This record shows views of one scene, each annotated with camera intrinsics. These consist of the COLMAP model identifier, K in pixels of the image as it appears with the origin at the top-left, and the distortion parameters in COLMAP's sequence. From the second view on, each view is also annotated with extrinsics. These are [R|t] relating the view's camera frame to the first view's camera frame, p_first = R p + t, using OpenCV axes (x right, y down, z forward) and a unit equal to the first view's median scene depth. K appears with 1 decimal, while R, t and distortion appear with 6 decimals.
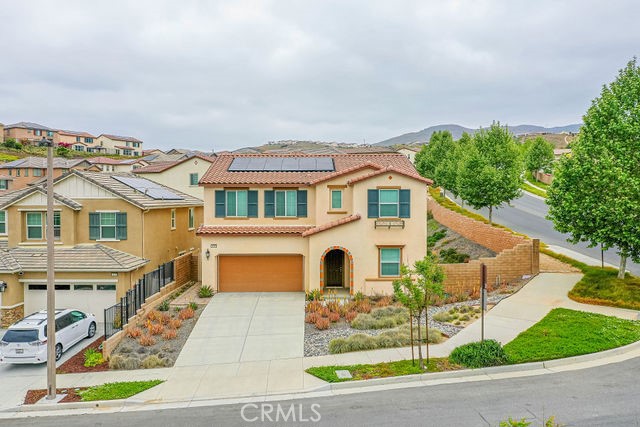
lens RADIAL K [[507.6, 0, 318.0], [0, 507.6, 214.0], [0, 0, 1]] dist [0.007618, -0.017844]
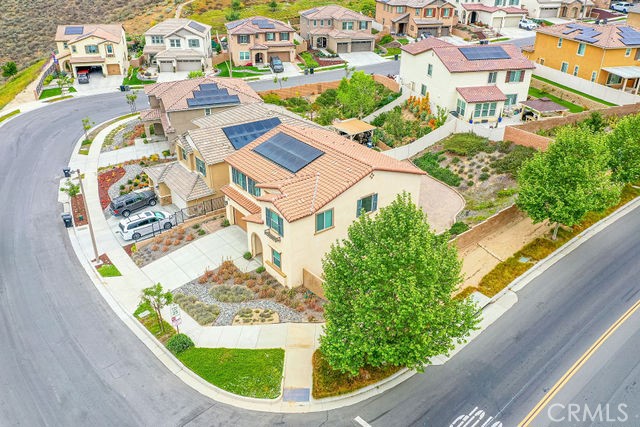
lens RADIAL K [[507.6, 0, 318.6], [0, 507.6, 211.8], [0, 0, 1]] dist [0.007618, -0.017844]
pose [[0.600228, 0.380620, -0.703459, 1.168493], [-0.033077, 0.890572, 0.453638, -0.673230], [0.799145, -0.249018, 0.547136, 0.347595]]
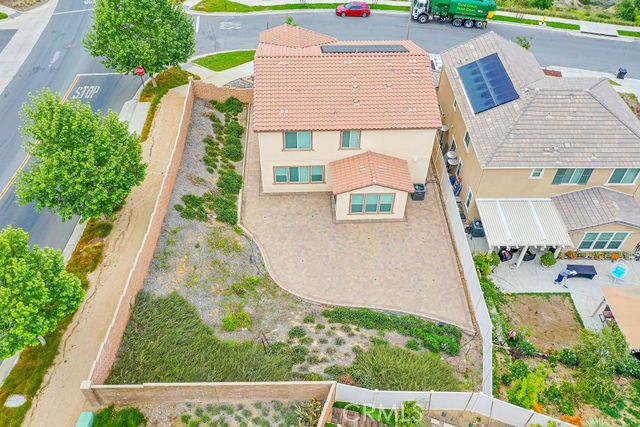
lens RADIAL K [[507.6, 0, 319.8], [0, 507.6, 214.2], [0, 0, 1]] dist [0.007618, -0.017844]
pose [[-0.999294, 0.028286, -0.024708, 0.085430], [0.000826, 0.674251, 0.738502, -0.857915], [0.037549, 0.737960, -0.673799, 2.503892]]
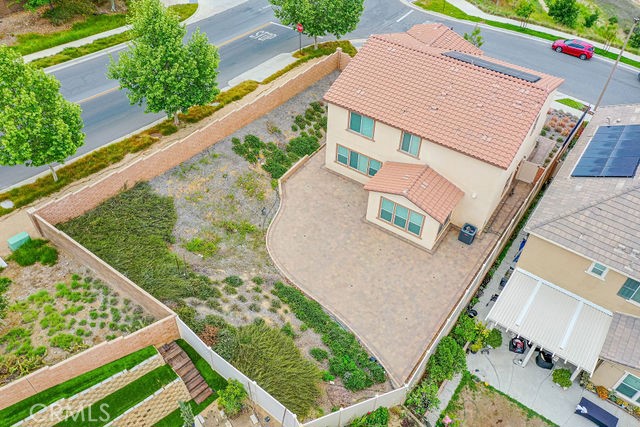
lens RADIAL K [[507.6, 0, 317.8], [0, 507.6, 211.5], [0, 0, 1]] dist [0.007618, -0.017844]
pose [[-0.821376, -0.398949, 0.407654, -0.401027], [0.009979, 0.704536, 0.709598, -0.767236], [-0.570300, 0.586915, -0.574708, 2.395929]]
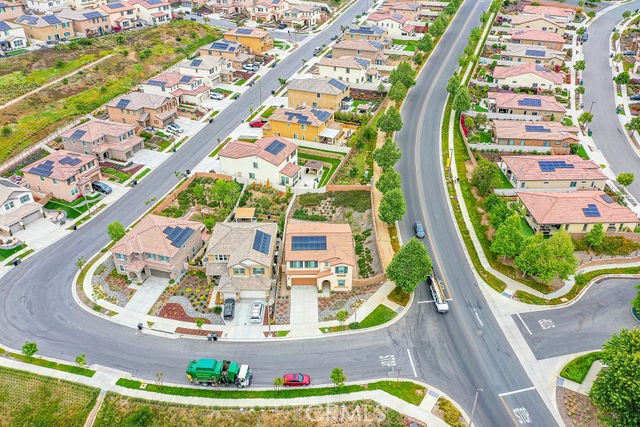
lens RADIAL K [[507.6, 0, 320.1], [0, 507.6, 212.6], [0, 0, 1]] dist [0.007618, -0.017844]
pose [[0.999989, -0.002979, 0.003669, -0.018730], [0.000743, 0.865735, 0.500502, -2.094366], [-0.004667, -0.500494, 0.865728, -1.806476]]
